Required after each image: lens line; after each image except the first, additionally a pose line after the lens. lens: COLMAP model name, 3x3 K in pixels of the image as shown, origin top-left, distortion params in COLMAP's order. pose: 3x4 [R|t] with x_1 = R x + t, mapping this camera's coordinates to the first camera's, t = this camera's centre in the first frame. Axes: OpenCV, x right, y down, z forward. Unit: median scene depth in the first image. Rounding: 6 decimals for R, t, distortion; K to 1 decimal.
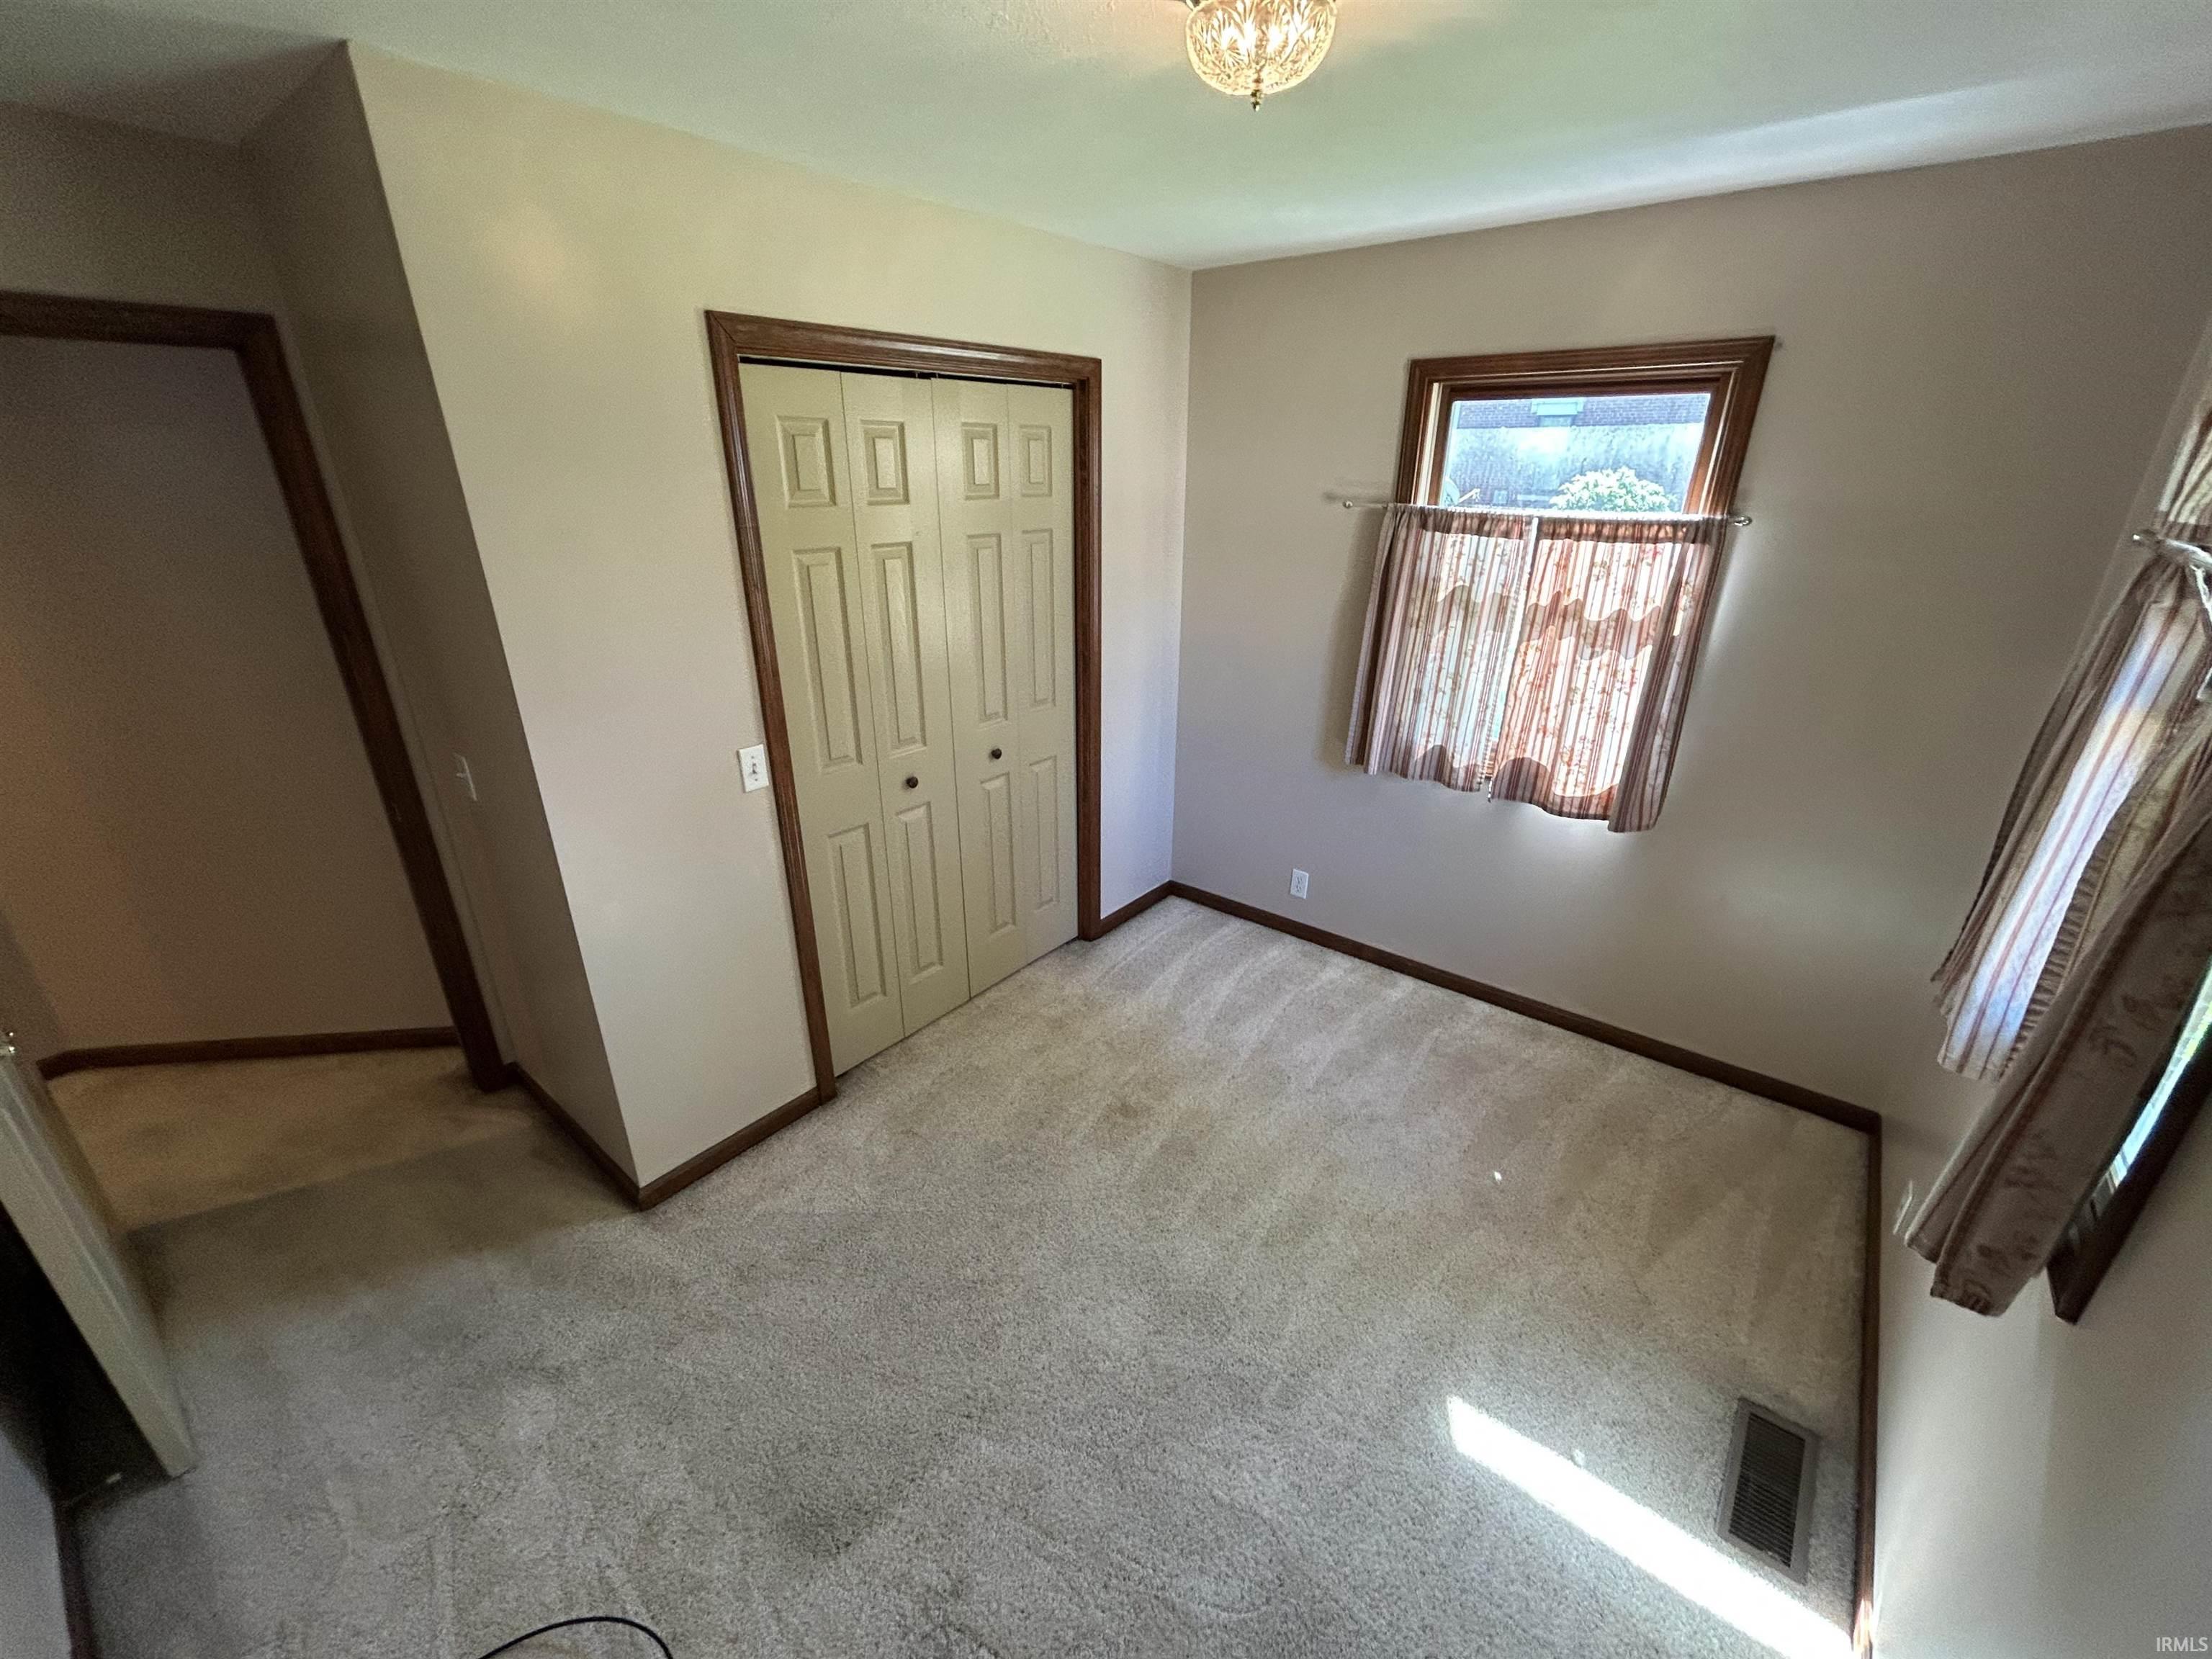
lens RADIAL K [[899.4, 0, 1107.6], [0, 899.4, 836.0], [0, 0, 1]] dist [-0.003793, 0.000500]
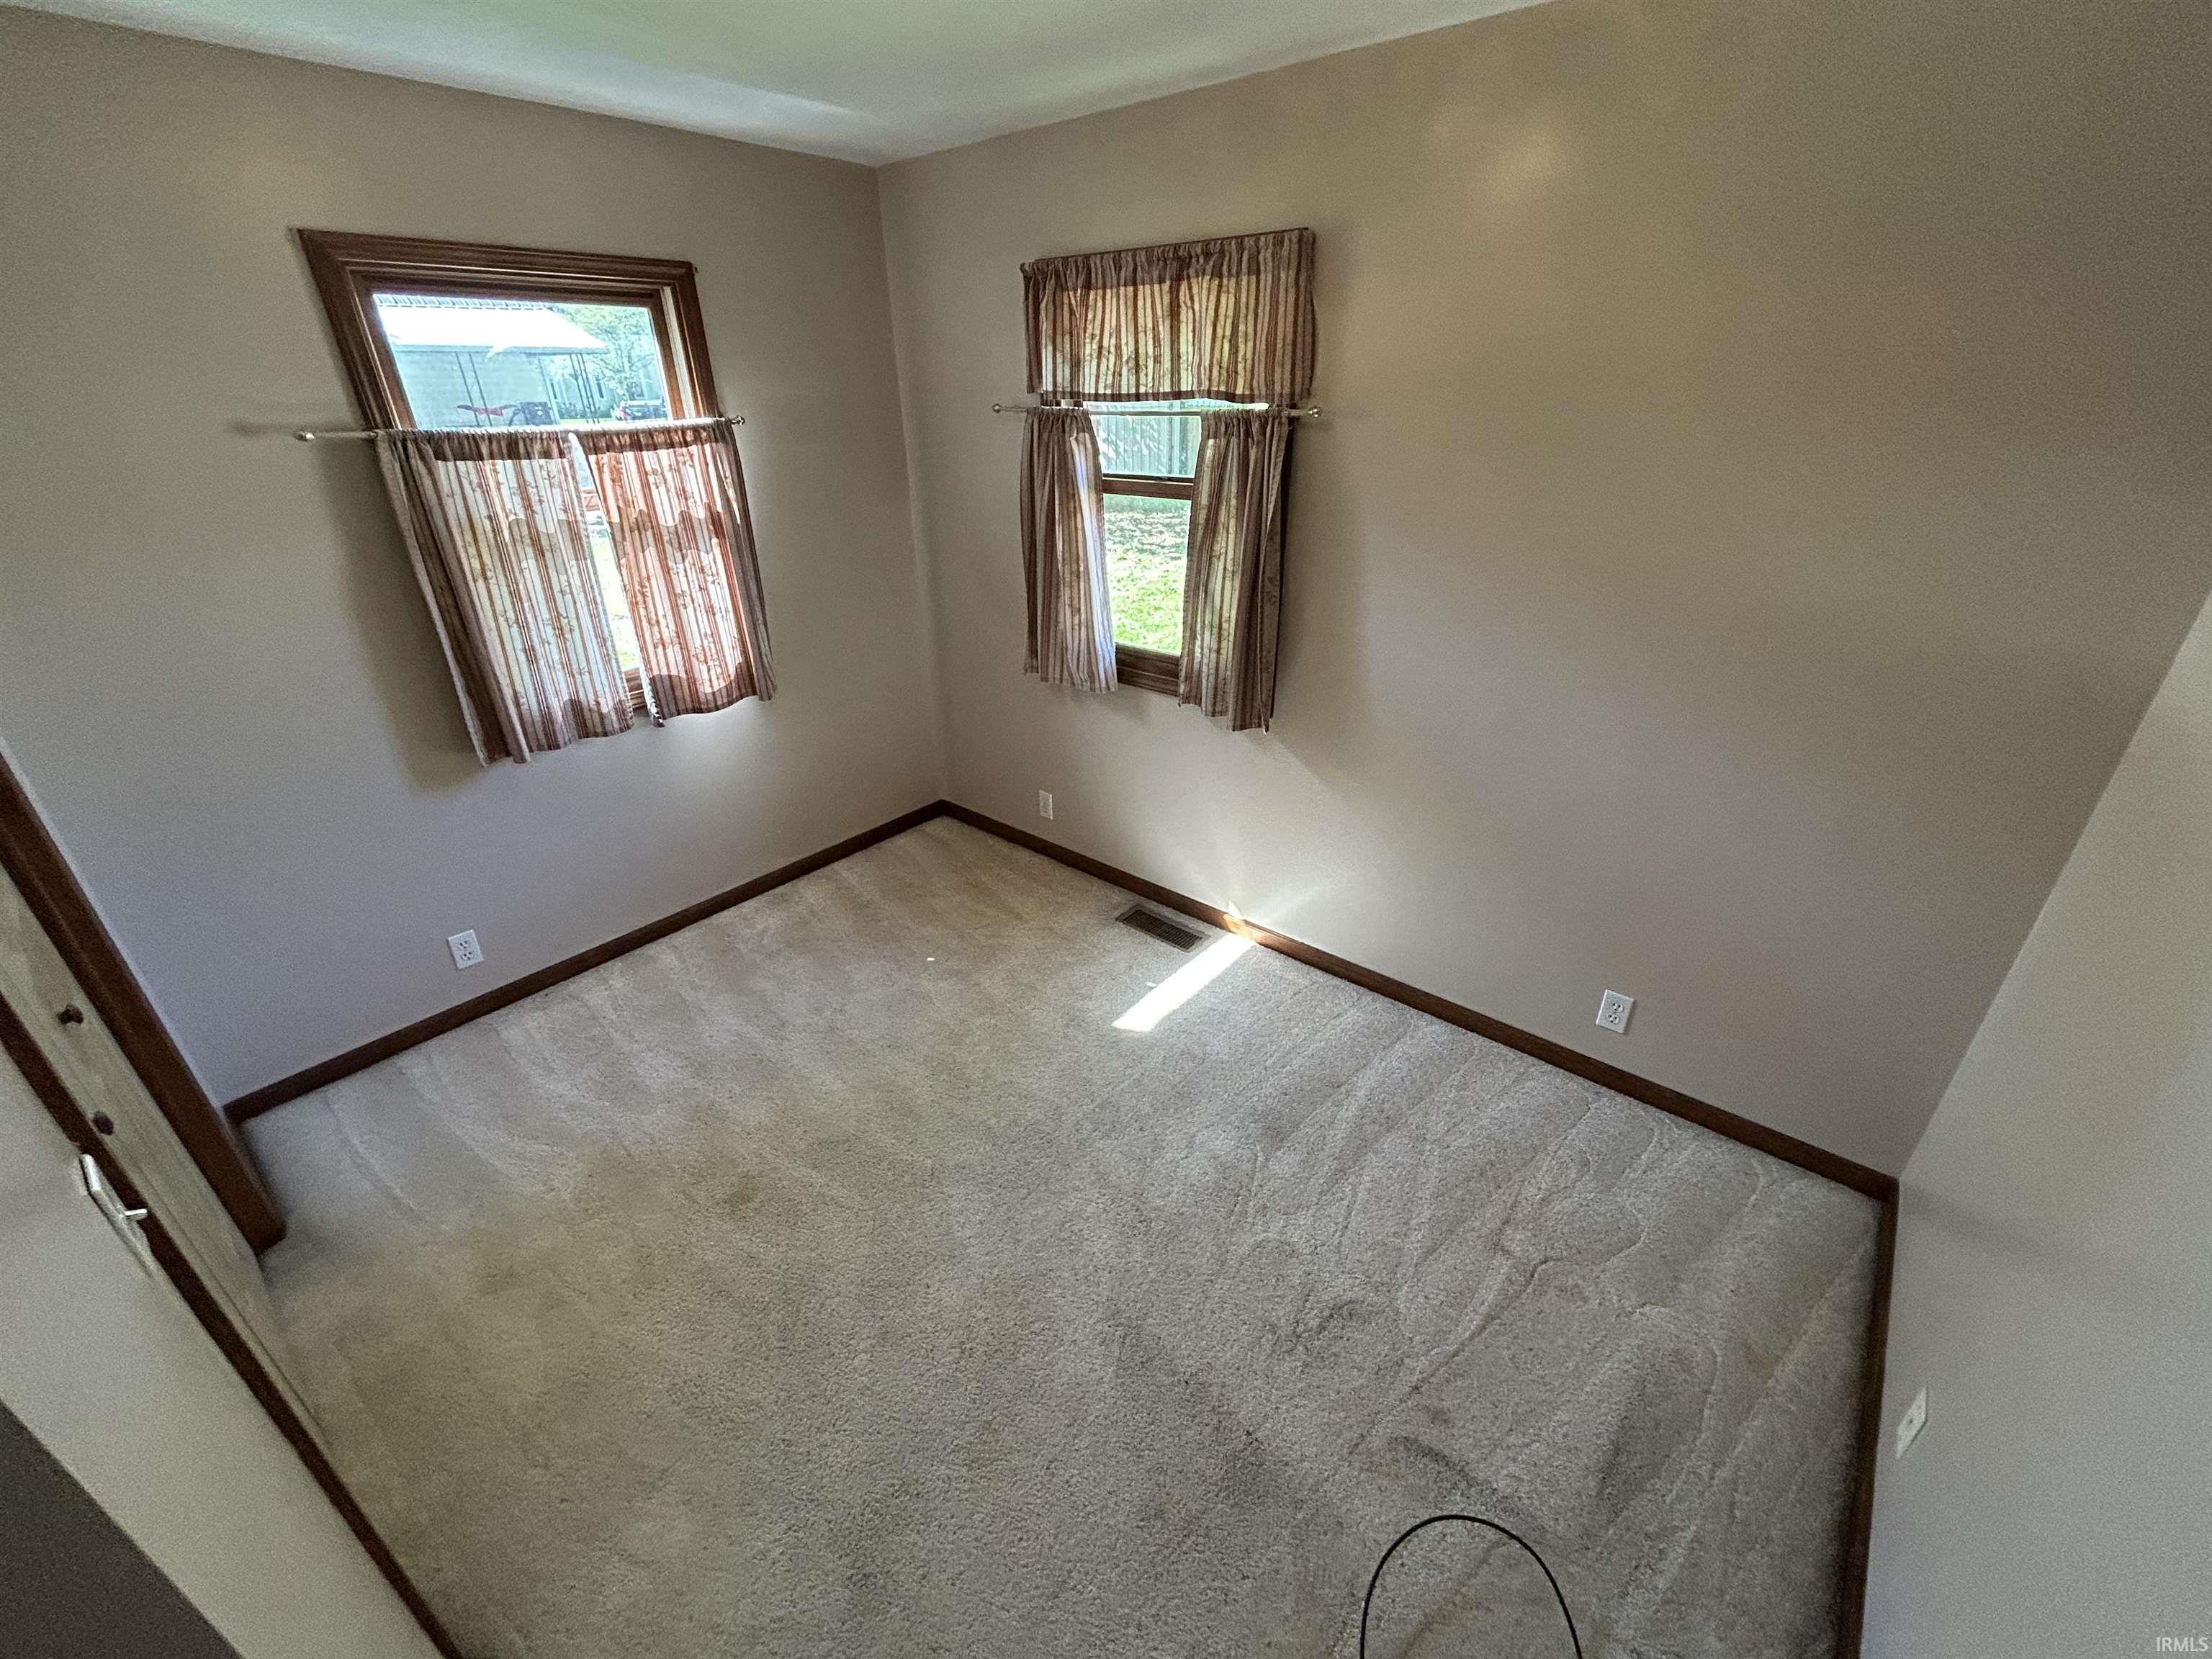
lens RADIAL K [[899.4, 0, 1114.6], [0, 899.4, 830.0], [0, 0, 1]] dist [-0.003793, 0.000500]
pose [[0.015755, -0.453533, 0.891100, -0.529142], [0.393918, 0.821949, 0.411374, -0.163598], [-0.919010, 0.344540, 0.191604, 0.409305]]
